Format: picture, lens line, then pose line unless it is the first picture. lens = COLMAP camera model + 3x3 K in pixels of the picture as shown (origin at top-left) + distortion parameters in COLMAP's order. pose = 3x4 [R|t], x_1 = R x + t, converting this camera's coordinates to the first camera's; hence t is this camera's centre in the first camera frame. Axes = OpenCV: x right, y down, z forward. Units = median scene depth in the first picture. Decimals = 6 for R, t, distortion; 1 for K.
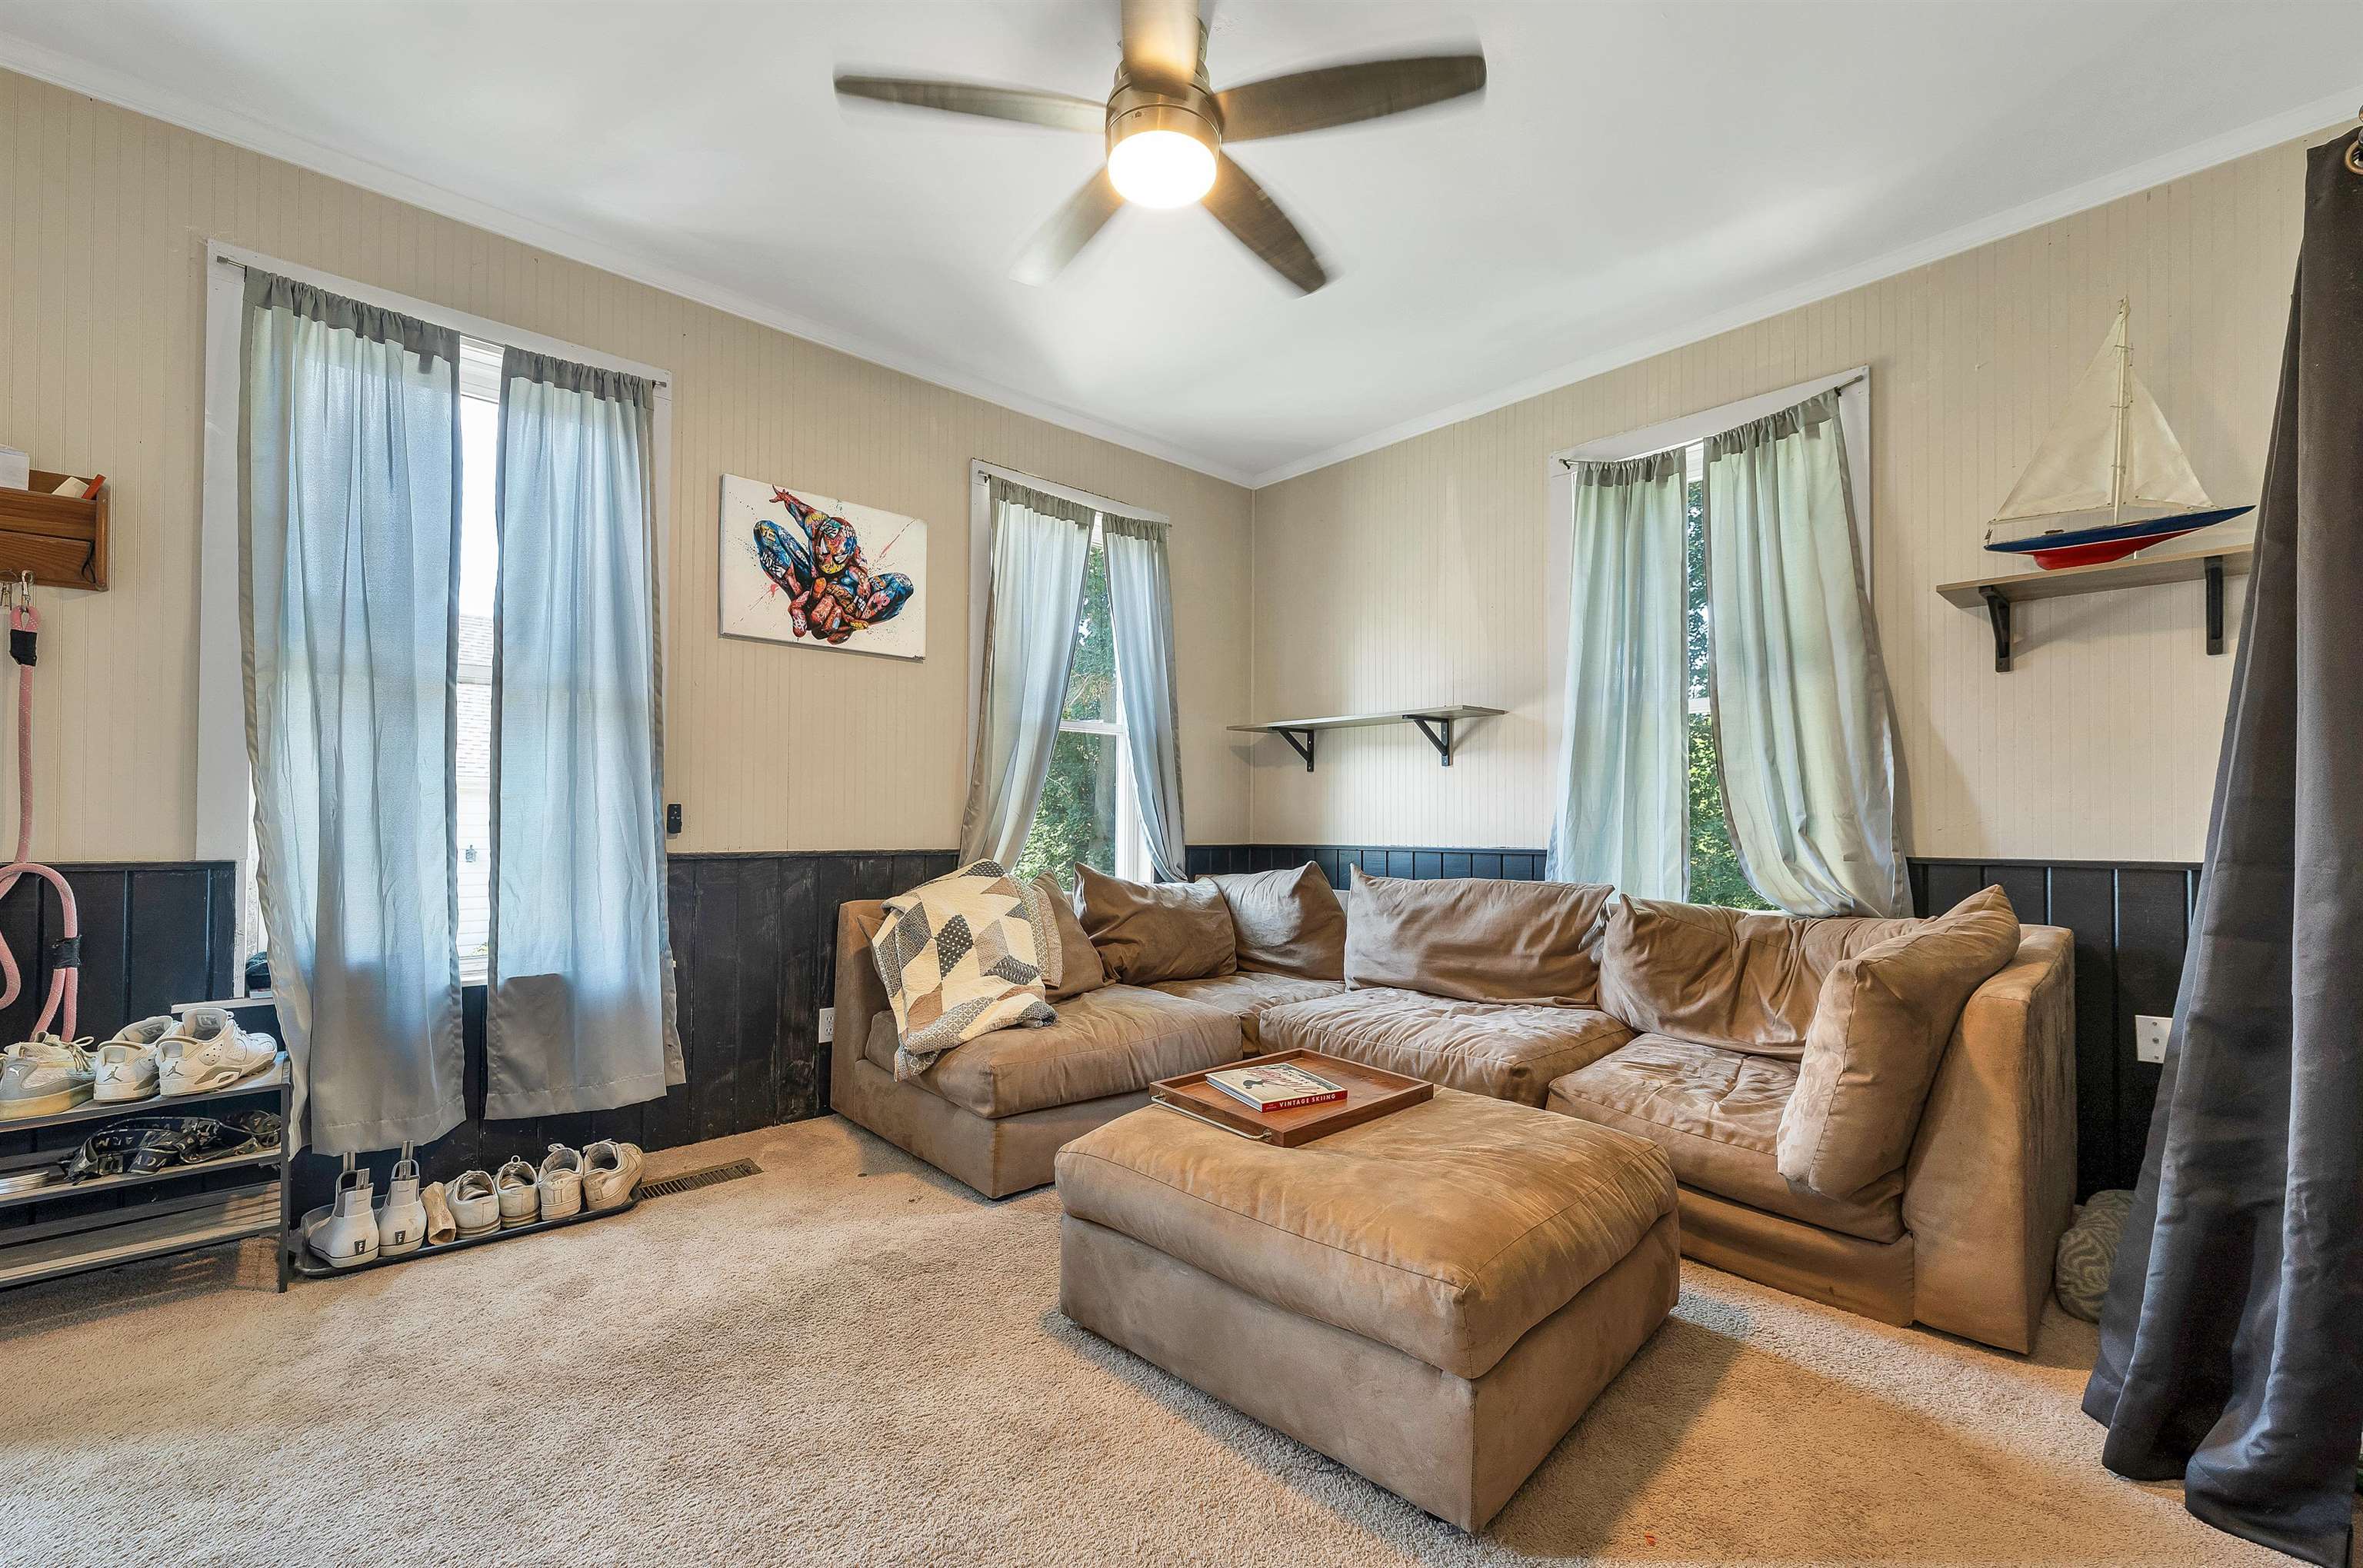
lens RADIAL K [[974.9, 0, 1179.3], [0, 974.9, 790.3], [0, 0, 1]] dist [-0.001351, -0.000090]
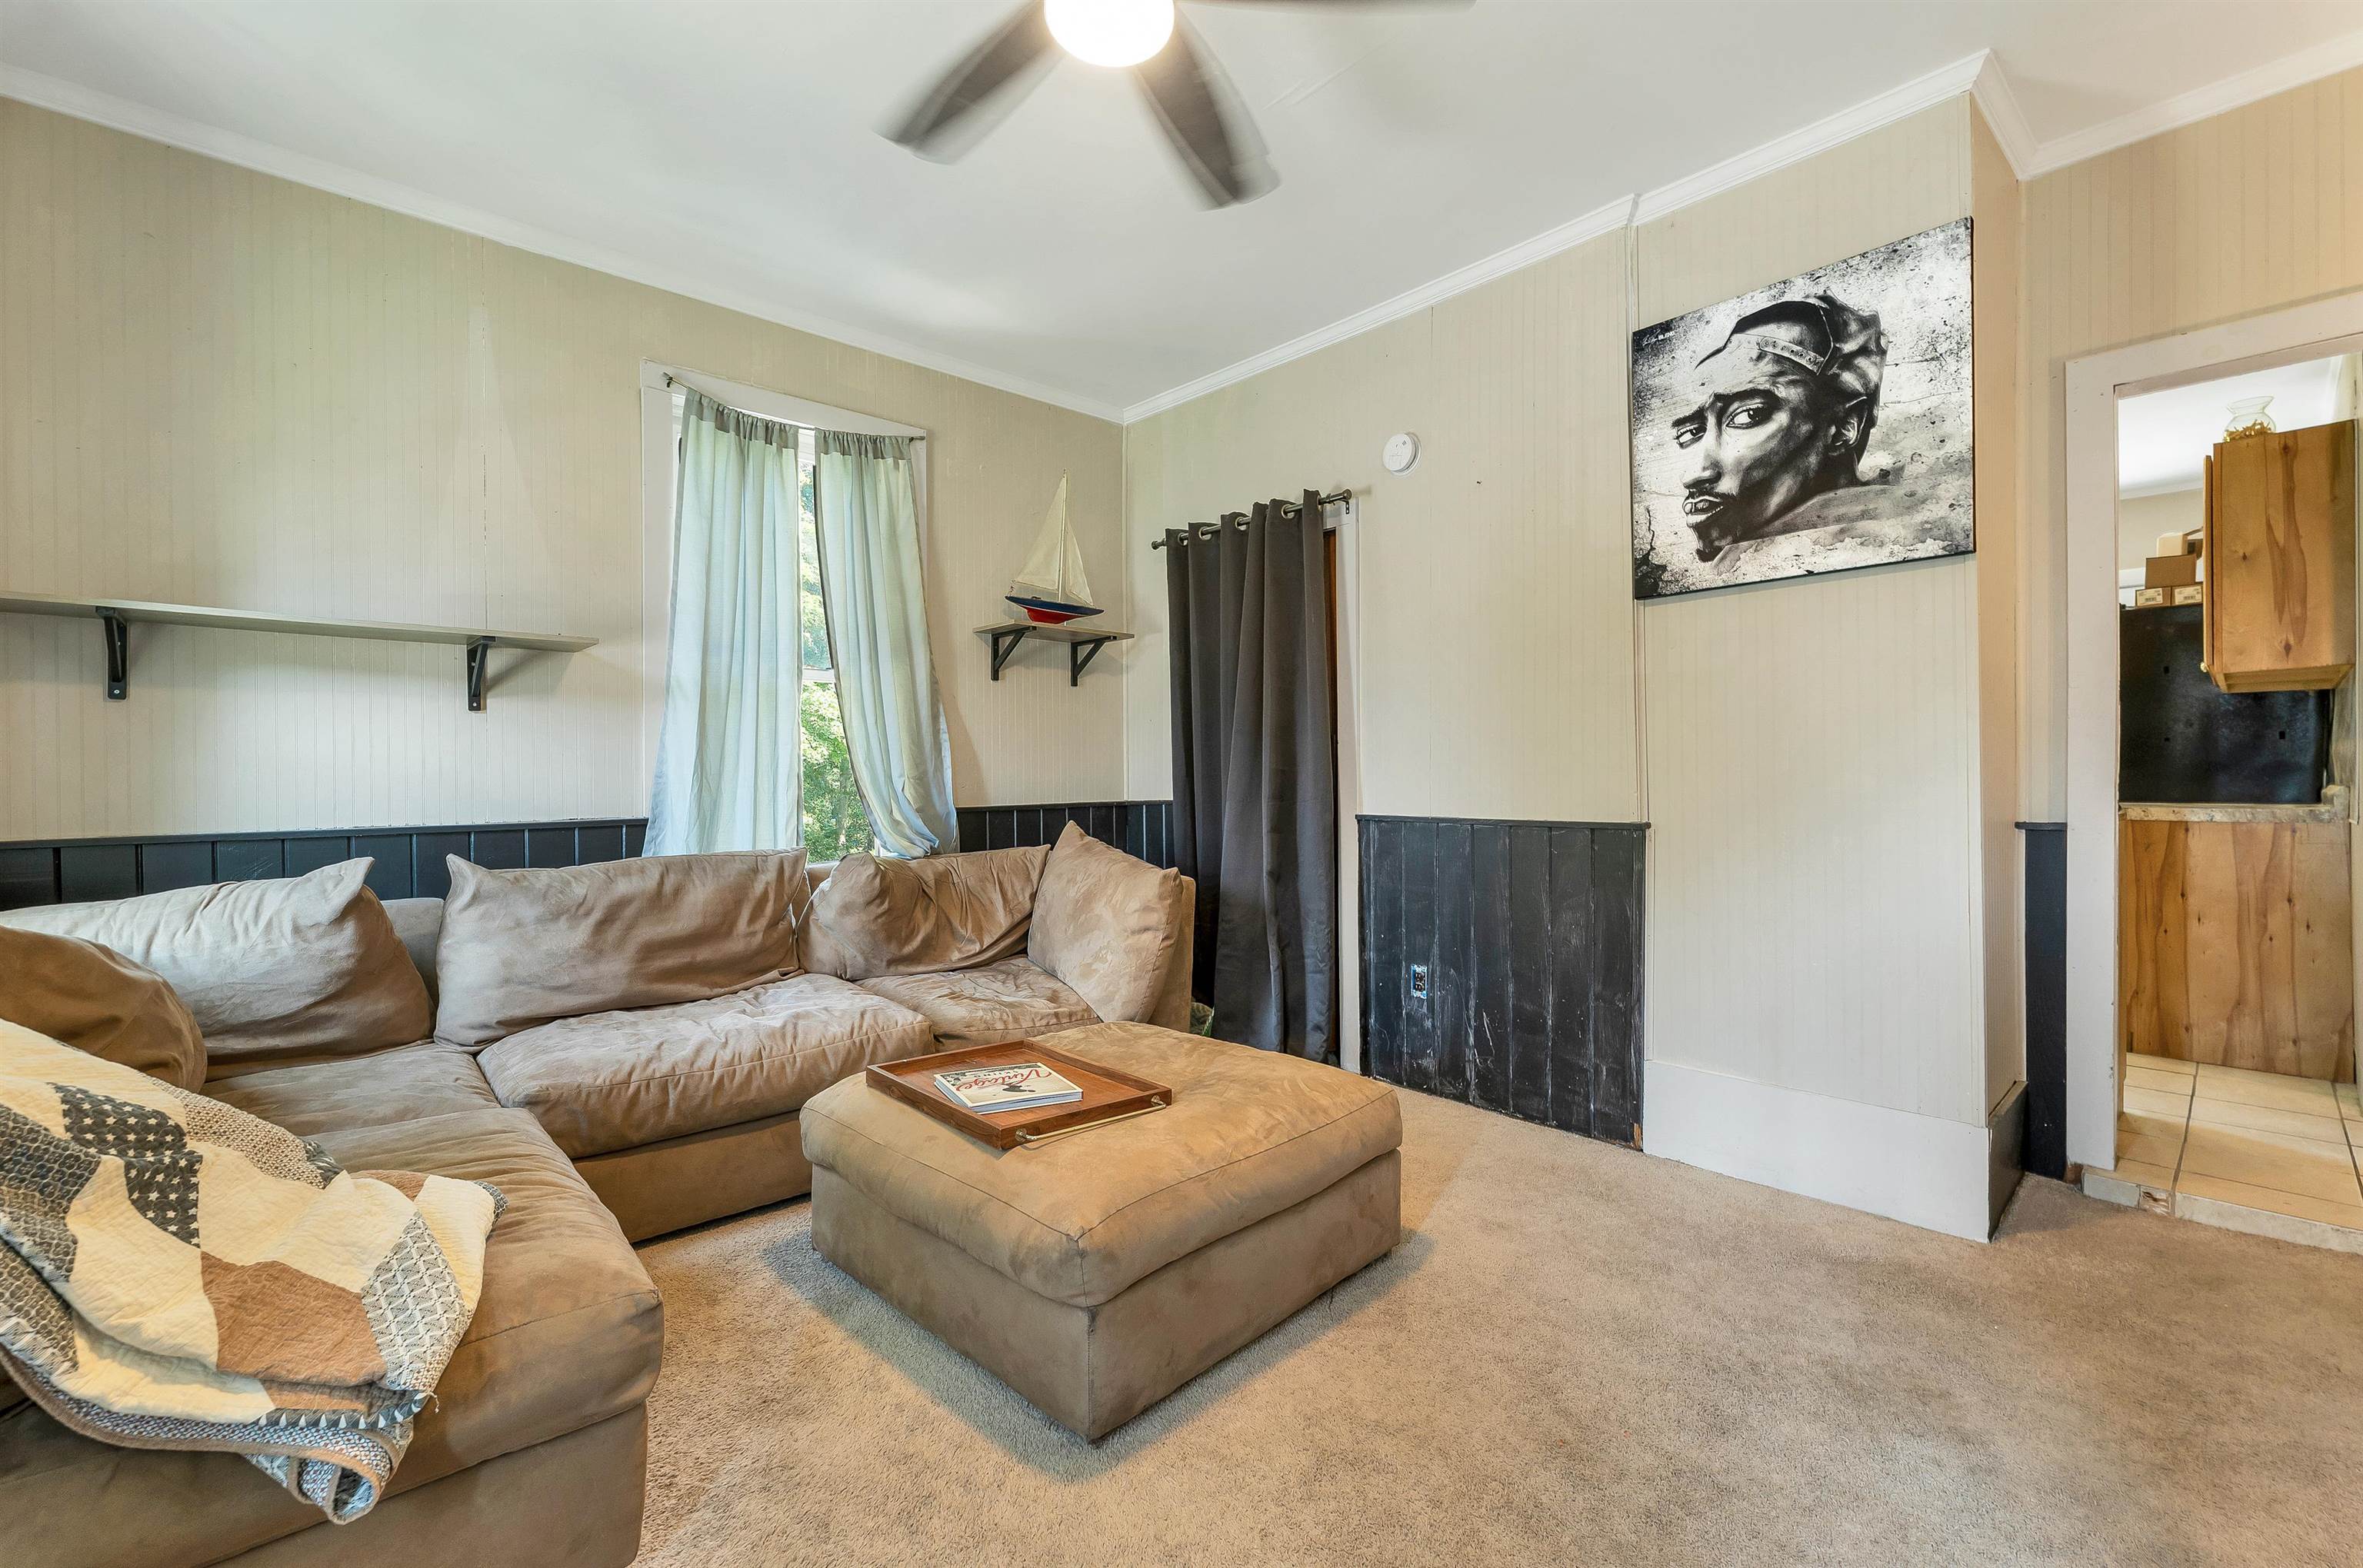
lens RADIAL K [[974.9, 0, 1179.1], [0, 974.9, 784.8], [0, 0, 1]] dist [-0.001351, -0.000090]
pose [[0.011316, -0.007872, 0.999905, -0.535252], [-0.017296, 0.999818, 0.008067, 0.017160], [-0.999786, -0.017386, 0.011177, 0.582907]]
